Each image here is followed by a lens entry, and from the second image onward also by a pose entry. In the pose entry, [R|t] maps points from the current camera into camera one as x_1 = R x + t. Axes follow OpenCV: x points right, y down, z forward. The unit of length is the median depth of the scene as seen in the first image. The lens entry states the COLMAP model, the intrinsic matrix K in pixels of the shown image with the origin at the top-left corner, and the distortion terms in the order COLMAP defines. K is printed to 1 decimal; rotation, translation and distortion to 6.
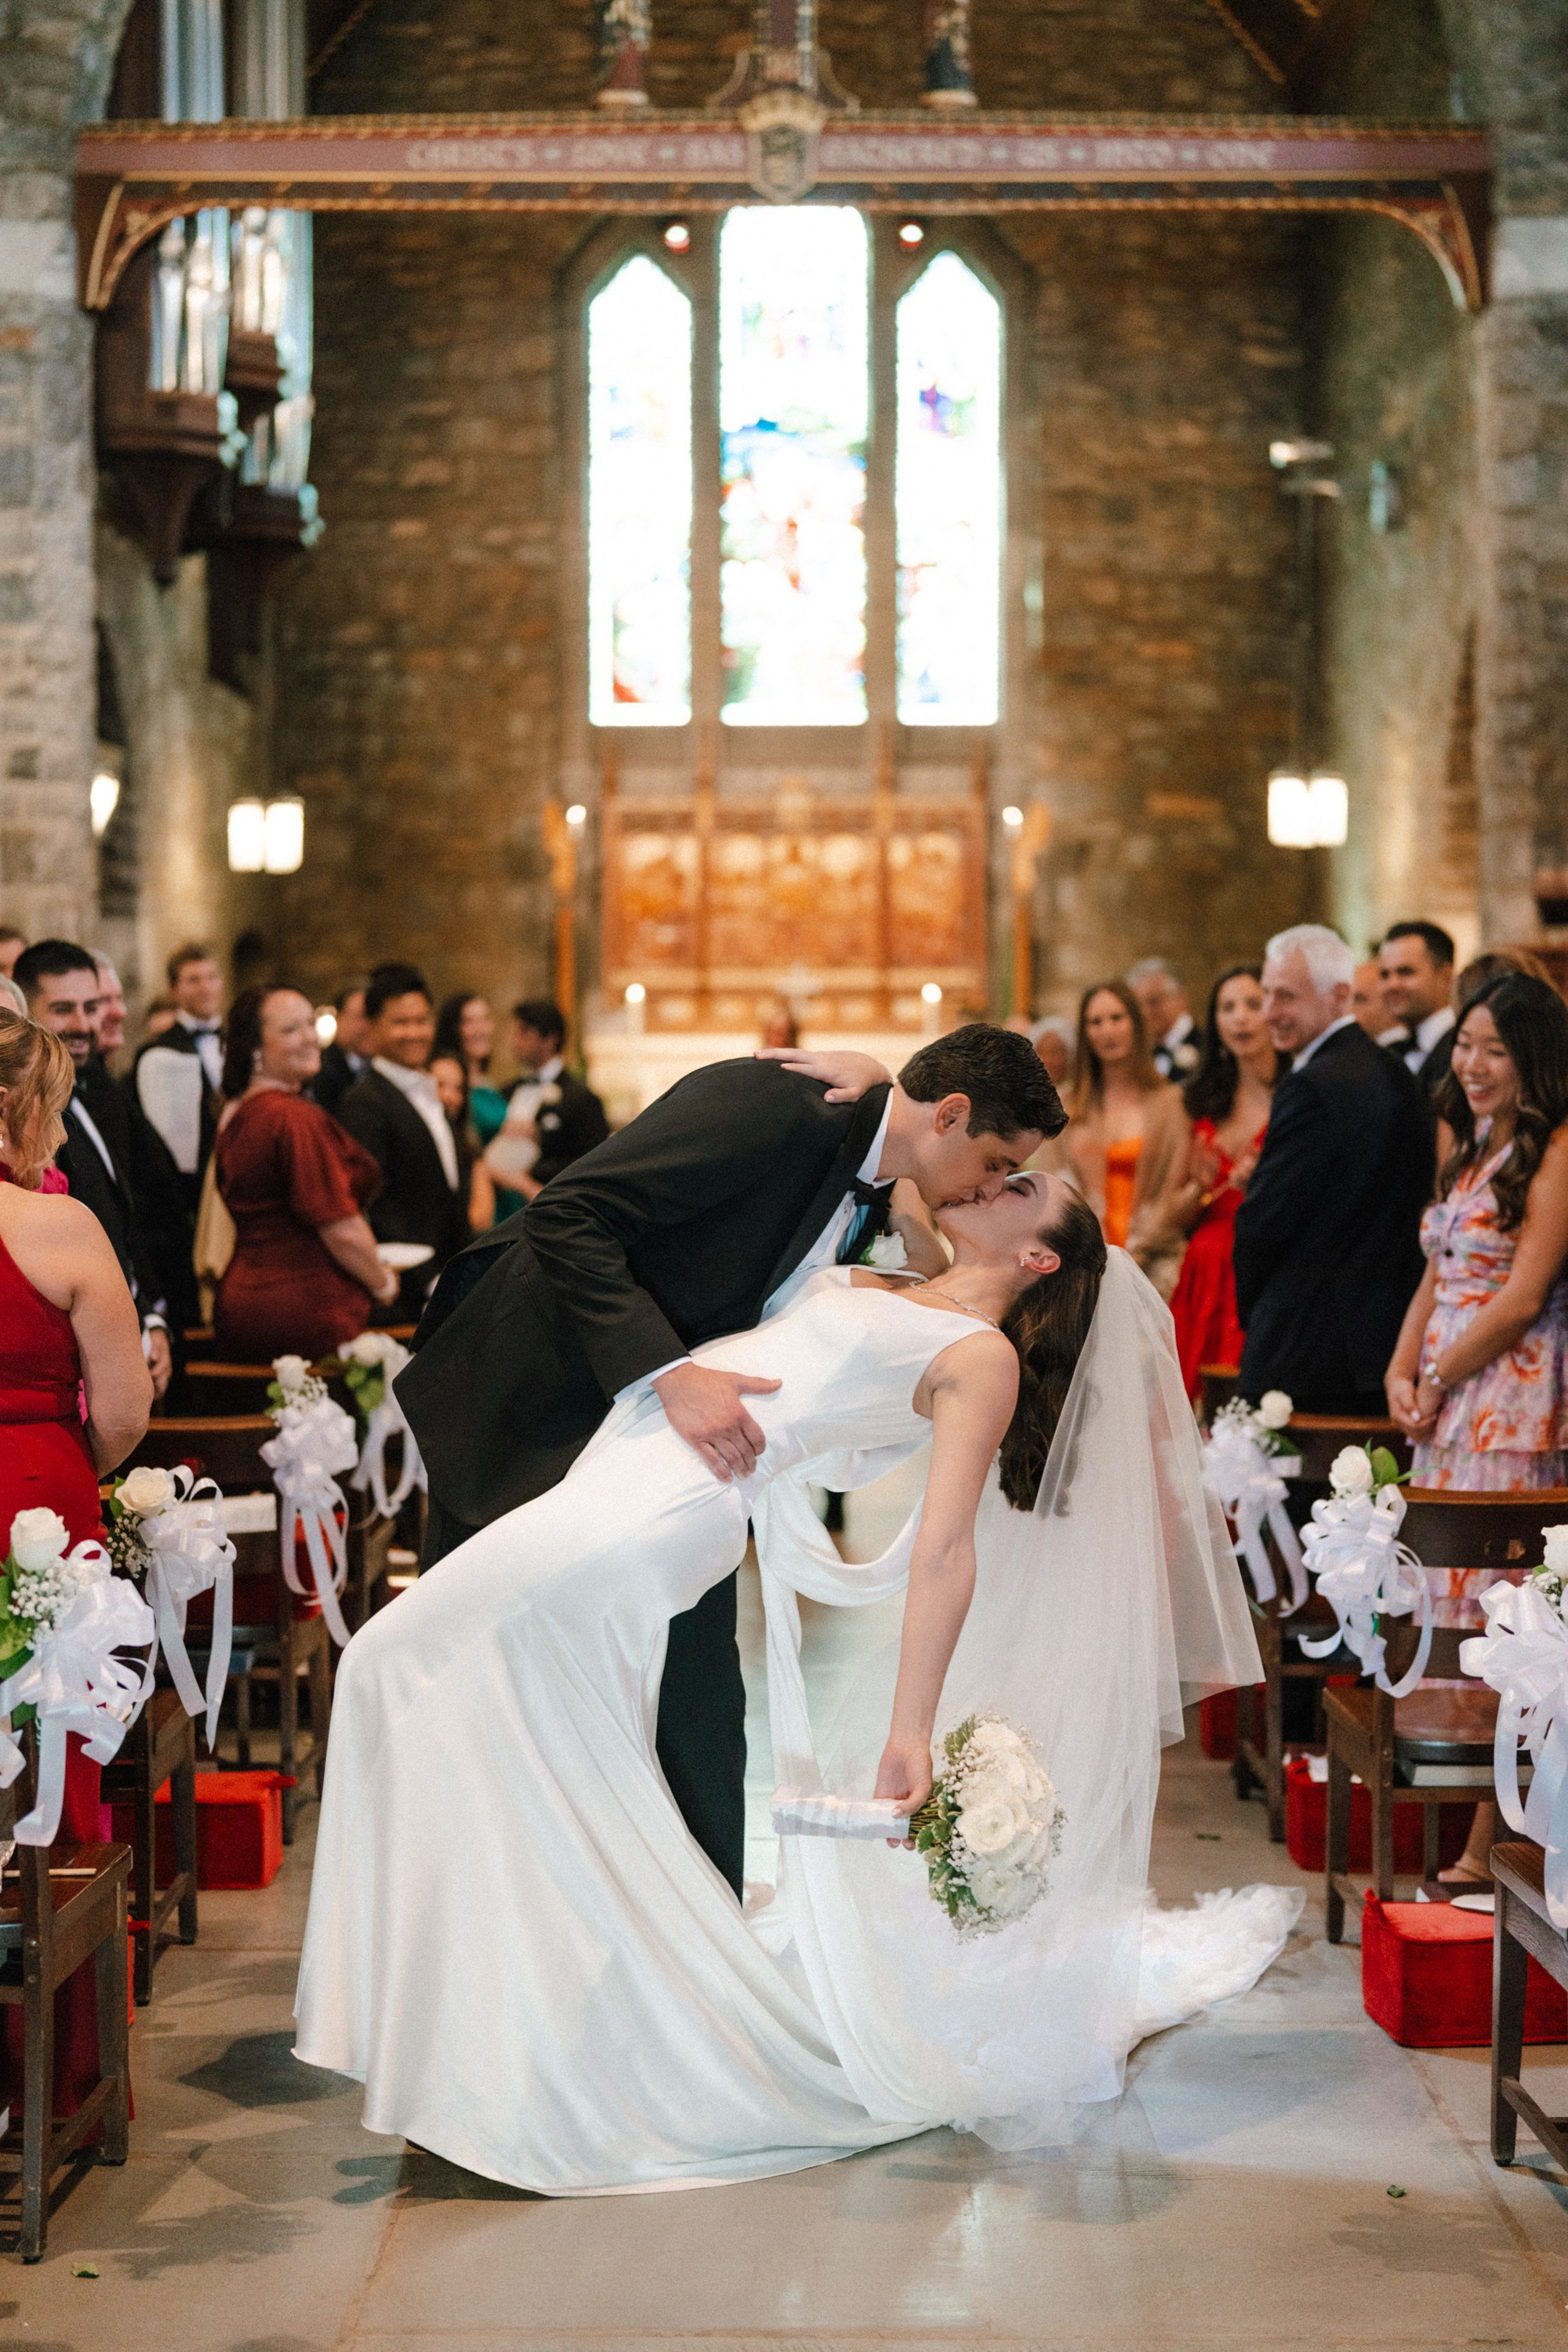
lens RADIAL K [[3329.9, 0, 859.2], [0, 3329.9, 1123.8], [0, 0, 1]] dist [-0.014061, 0.000000]
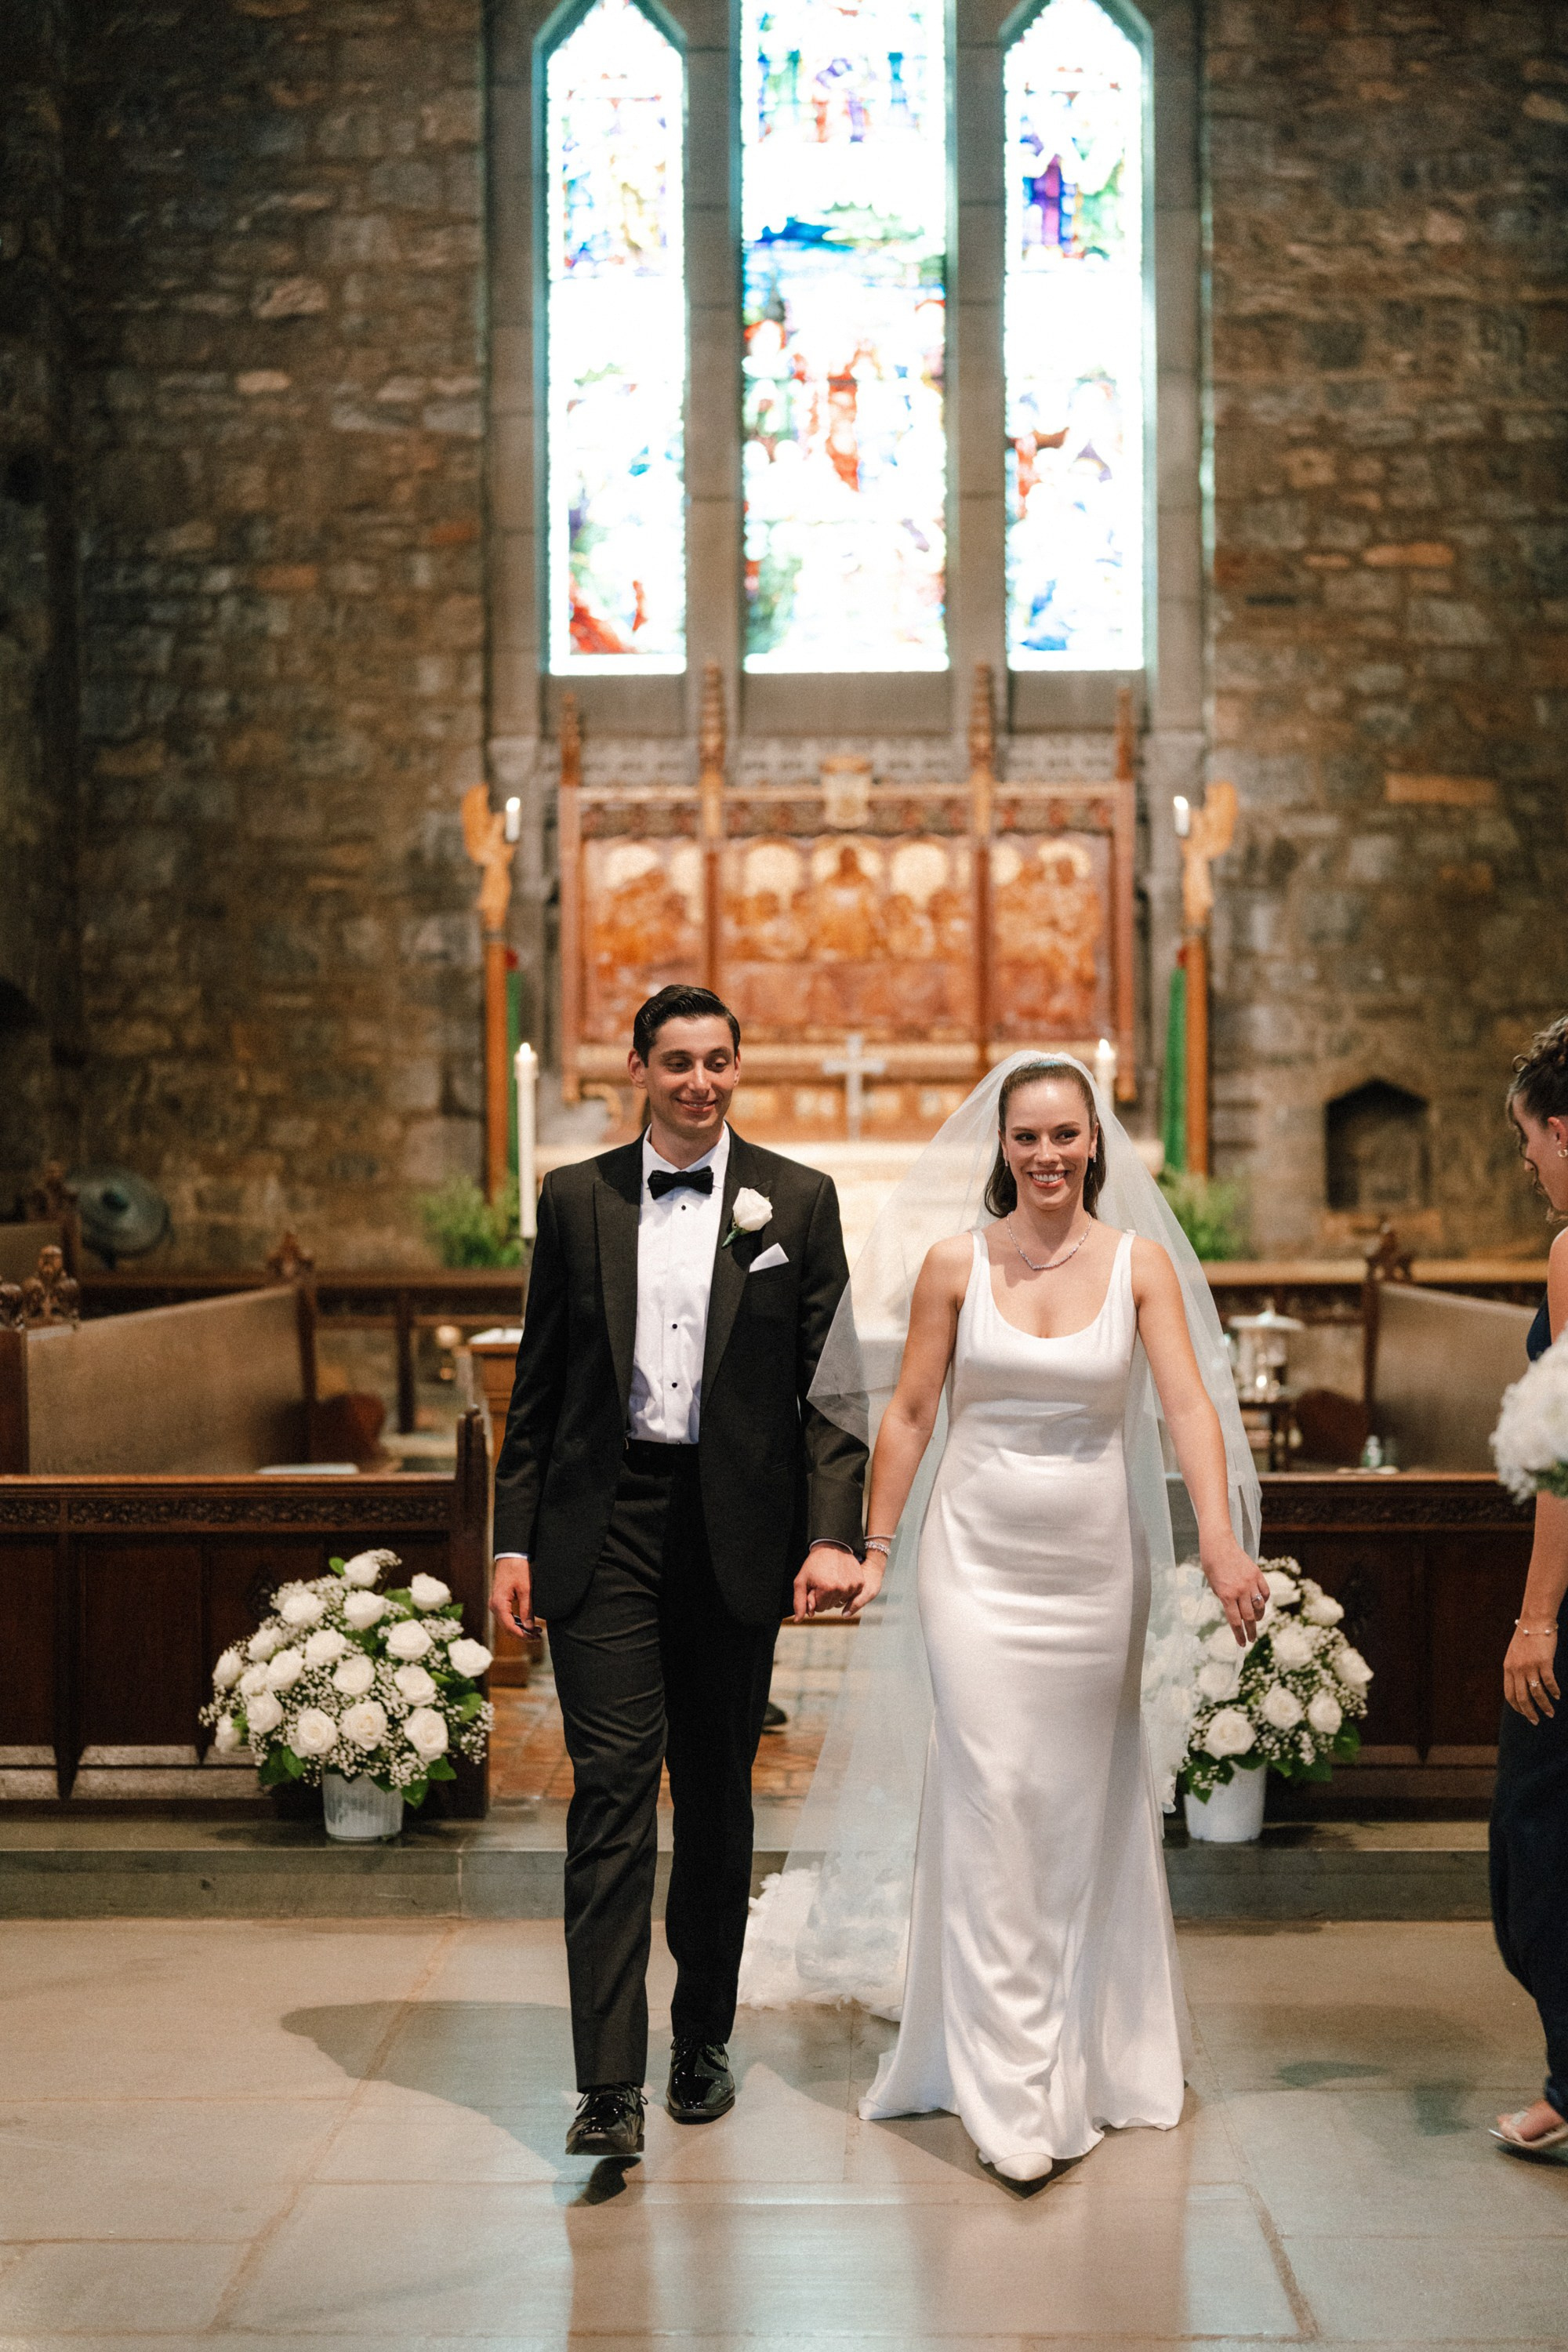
lens RADIAL K [[3530.4, 0, 657.8], [0, 3530.4, 1171.2], [0, 0, 1]] dist [0.018567, 0.000000]
pose [[0.996703, -0.005031, -0.080980, -0.000449], [0.003689, 0.999853, -0.016717, -0.008749], [0.081052, 0.016363, 0.996576, 0.297644]]
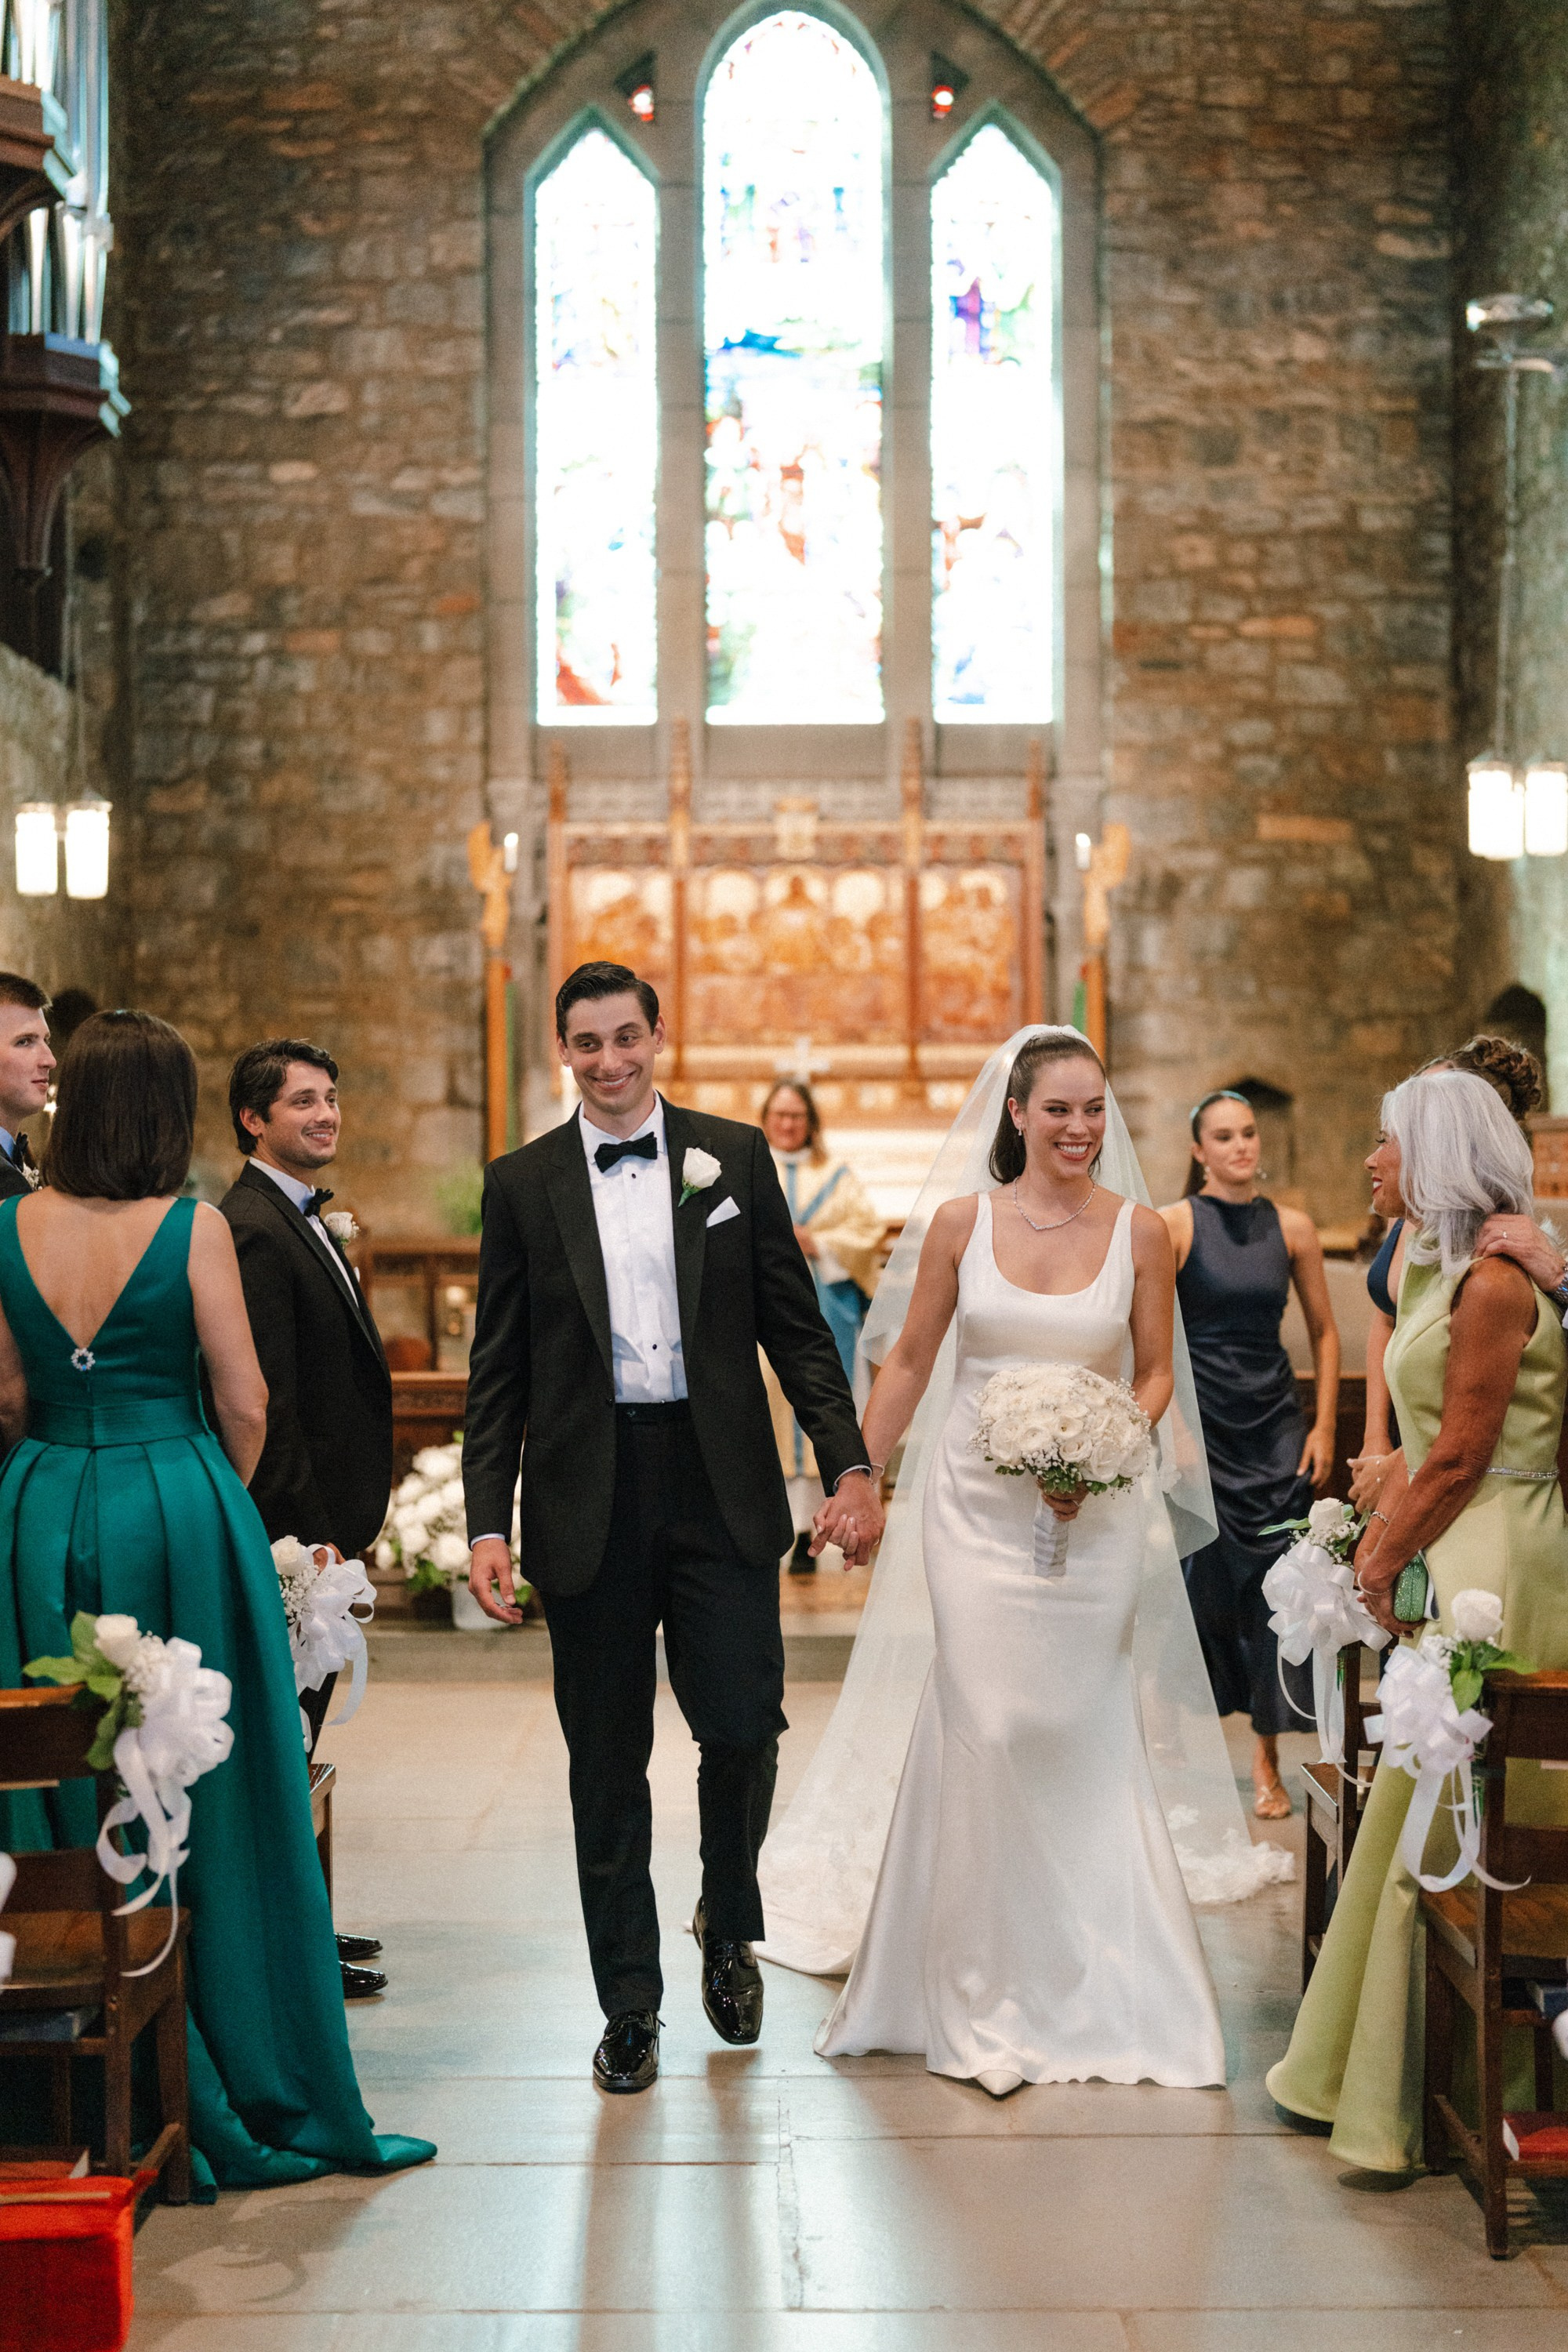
lens RADIAL K [[3329.9, 0, 719.3], [0, 3329.9, 1179.2], [0, 0, 1]] dist [-0.014061, 0.000000]
pose [[0.998946, -0.002913, -0.045818, -0.002271], [0.002488, 0.999953, -0.009329, -0.007793], [0.045843, 0.009205, 0.998906, 0.232149]]
